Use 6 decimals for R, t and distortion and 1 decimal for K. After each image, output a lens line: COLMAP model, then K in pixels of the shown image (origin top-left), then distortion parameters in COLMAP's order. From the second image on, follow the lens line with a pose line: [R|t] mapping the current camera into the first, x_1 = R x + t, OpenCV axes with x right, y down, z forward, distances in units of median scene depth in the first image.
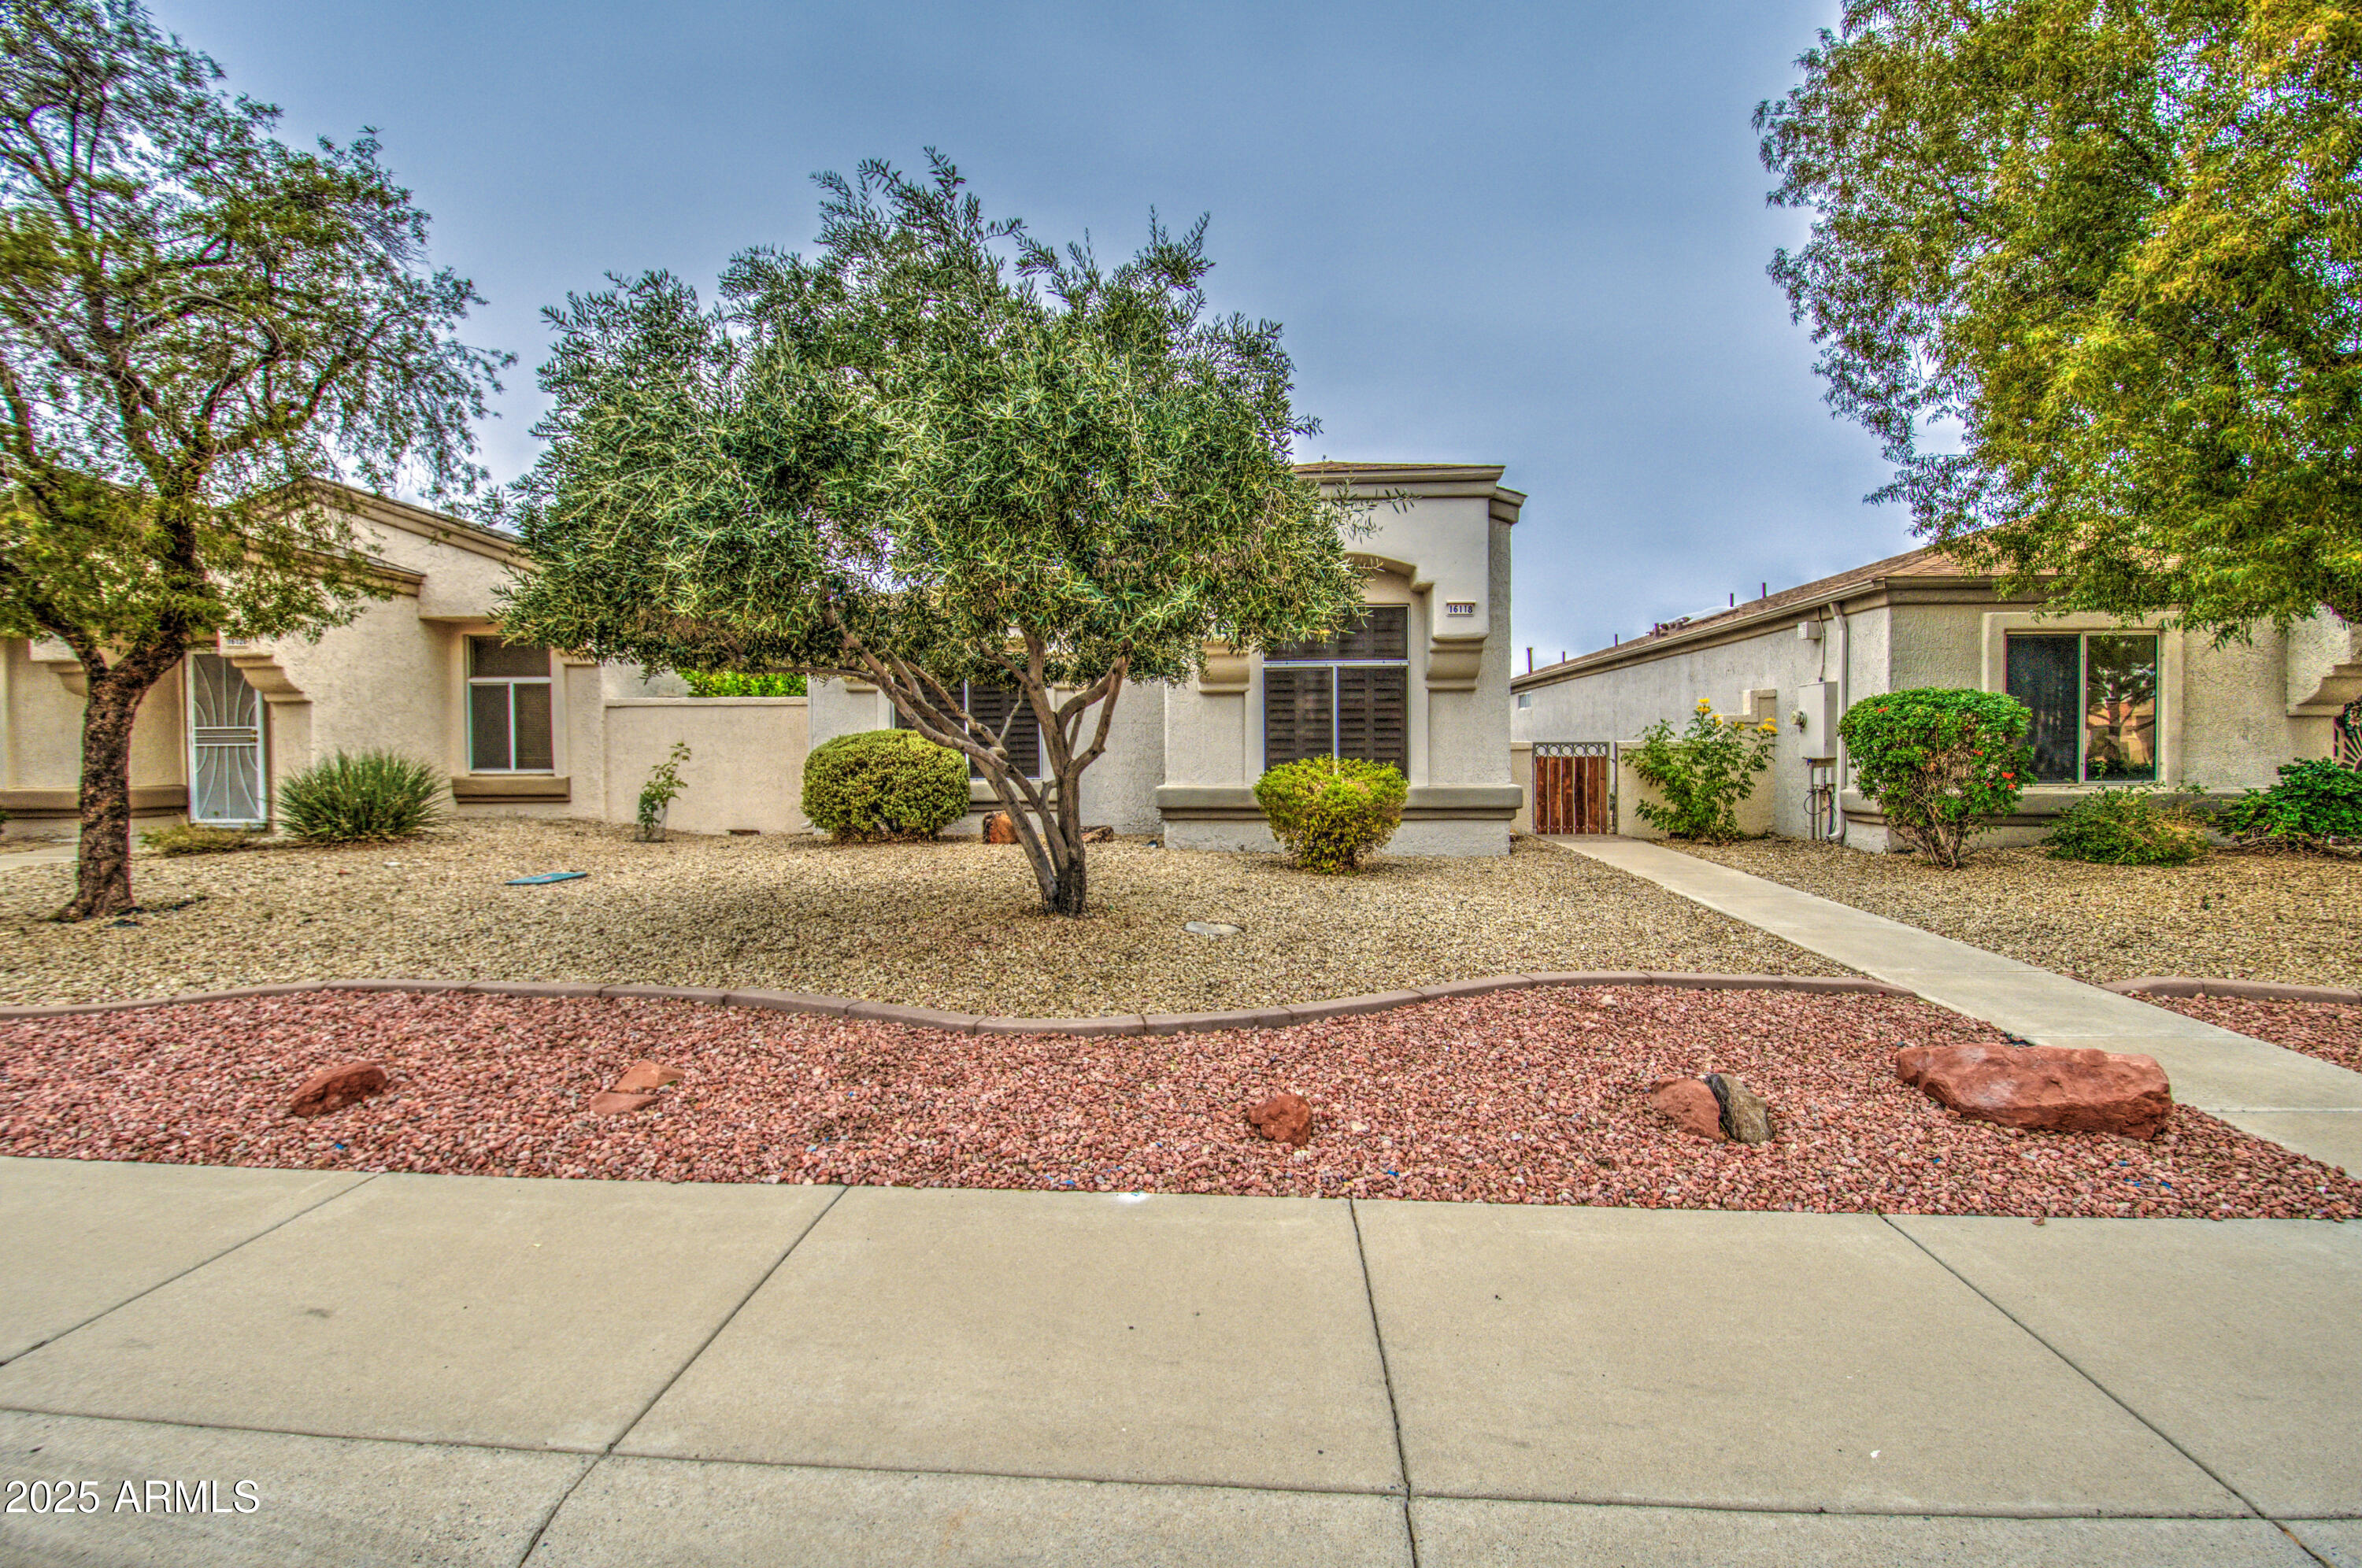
lens RADIAL K [[1044.0, 0, 1195.7], [0, 1044.0, 764.5], [0, 0, 1]] dist [-0.019736, -0.007412]
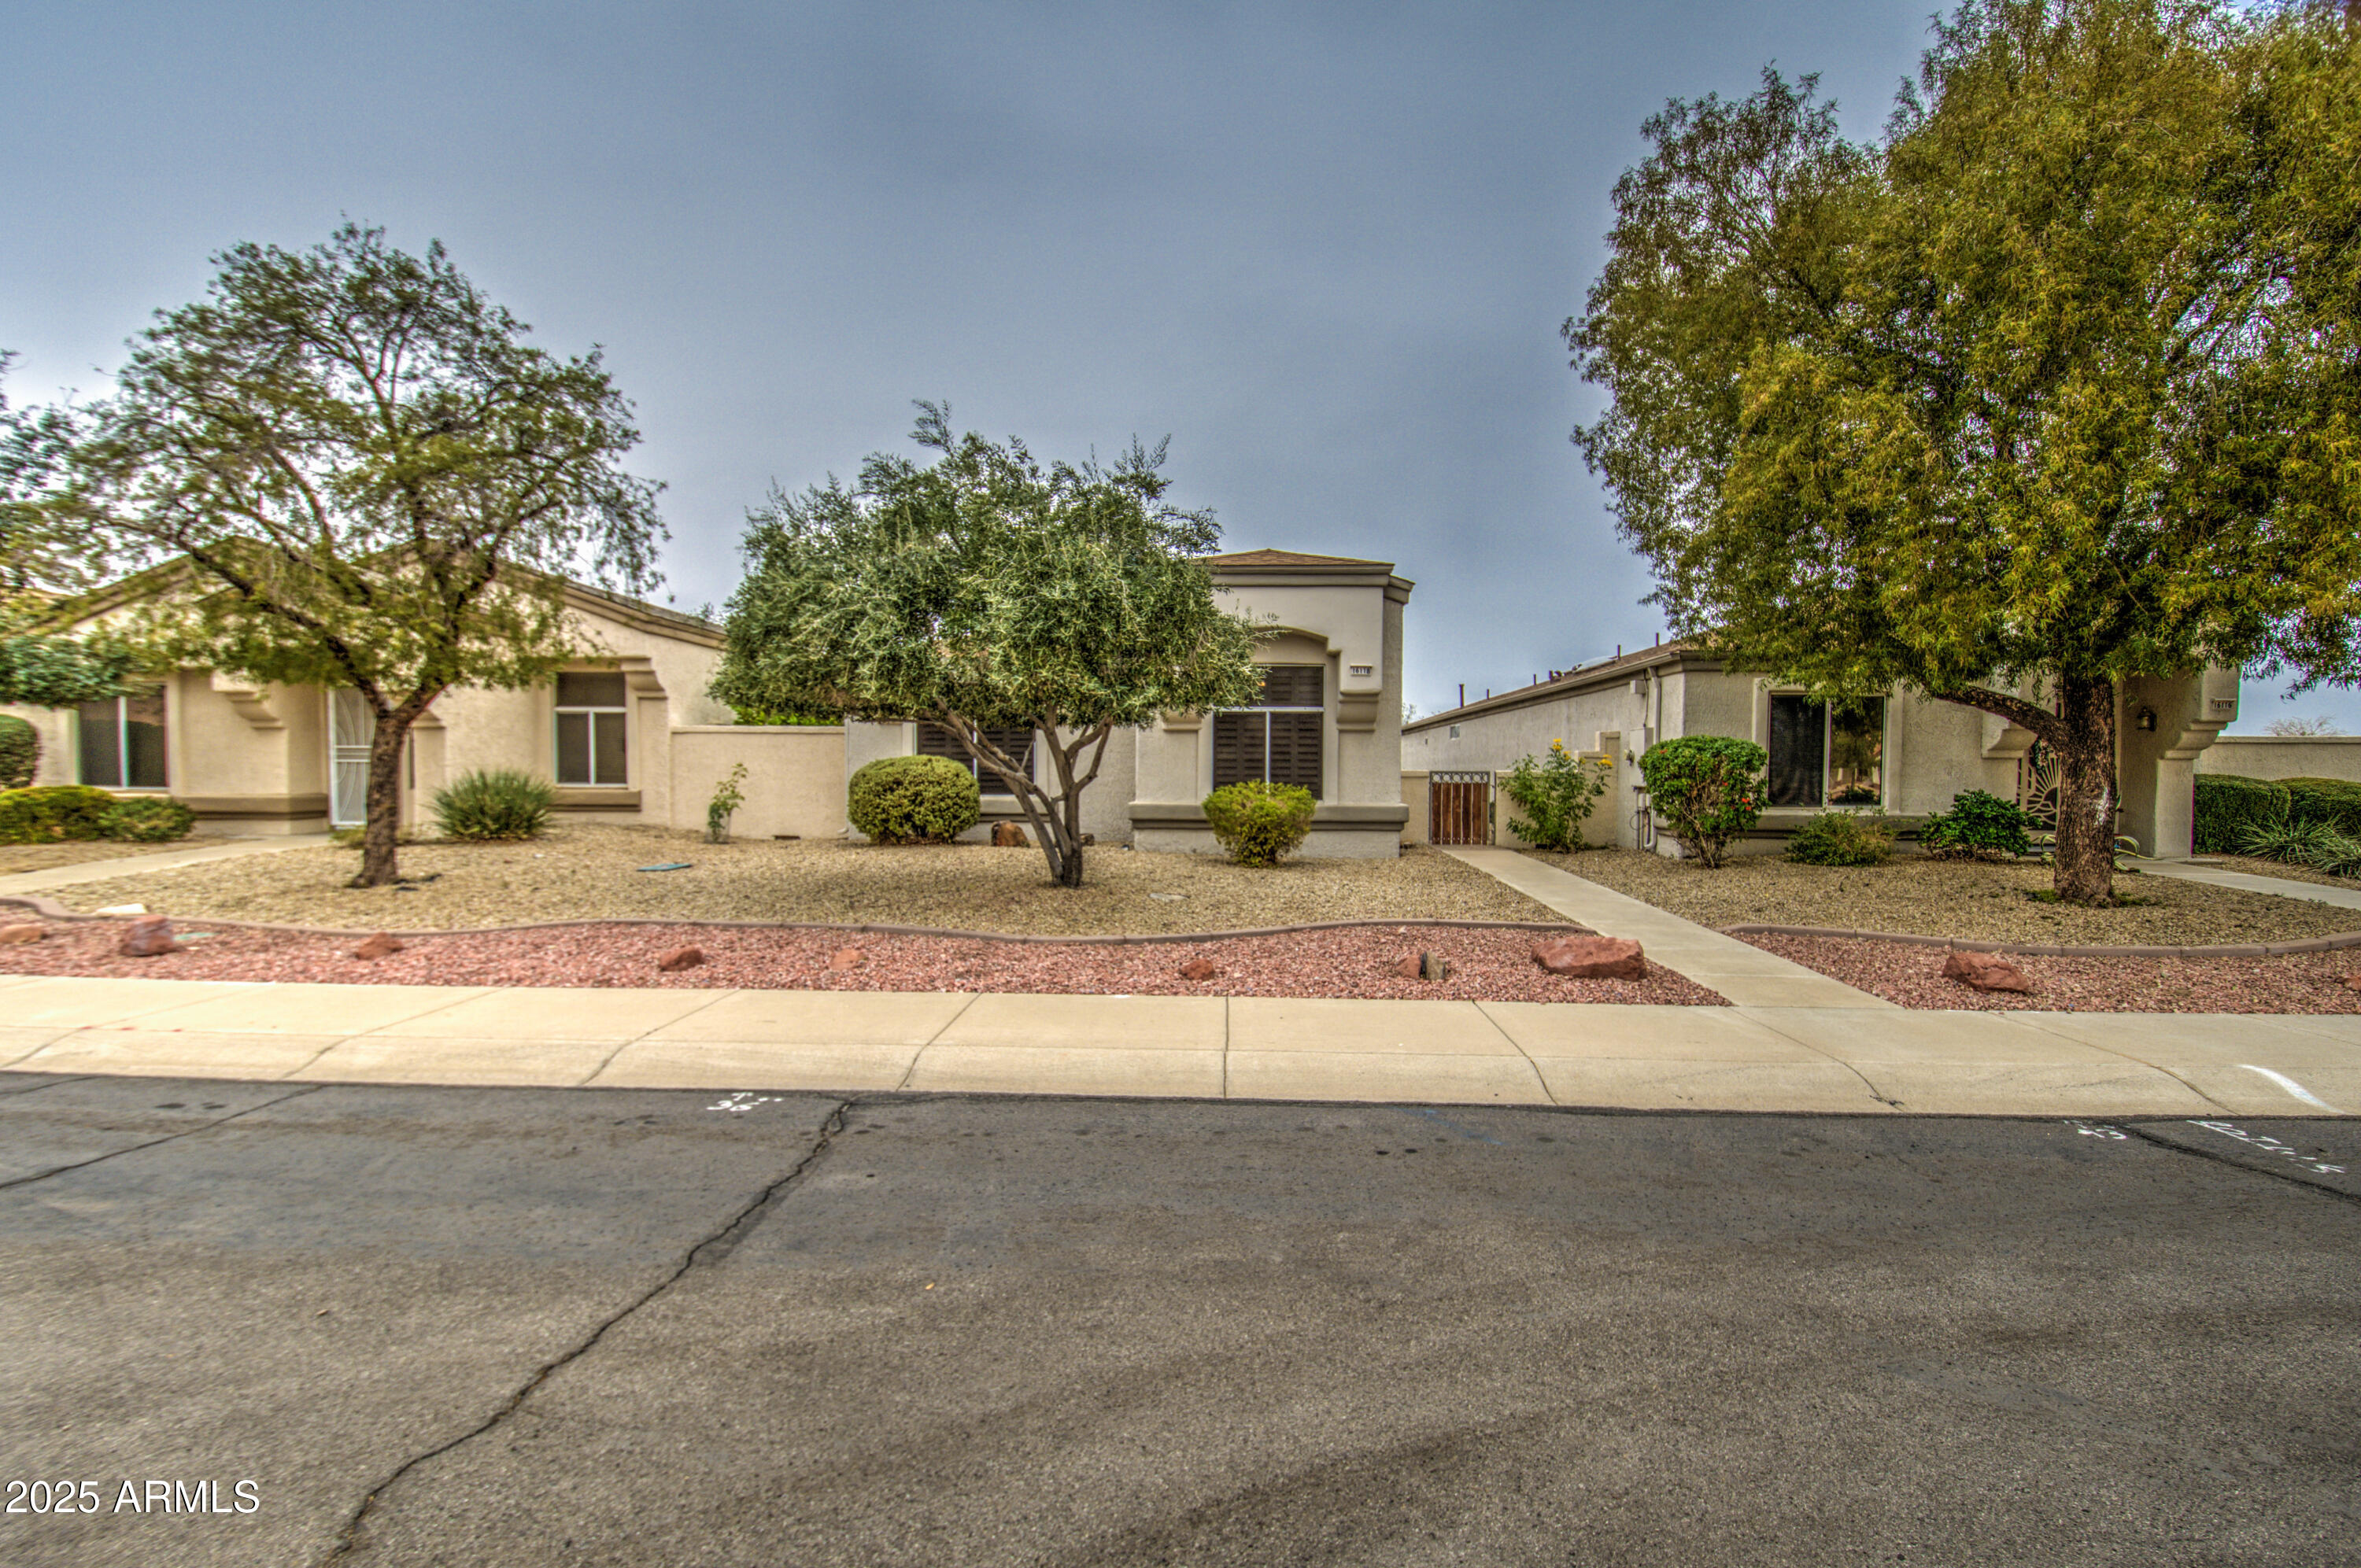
lens RADIAL K [[1043.6, 0, 1203.7], [0, 1043.6, 768.1], [0, 0, 1]] dist [-0.019736, -0.007412]
pose [[0.999138, 0.011716, 0.039835, 0.003786], [-0.011042, 0.999793, -0.017078, -0.000812], [-0.040027, 0.016624, 0.999060, -0.313676]]
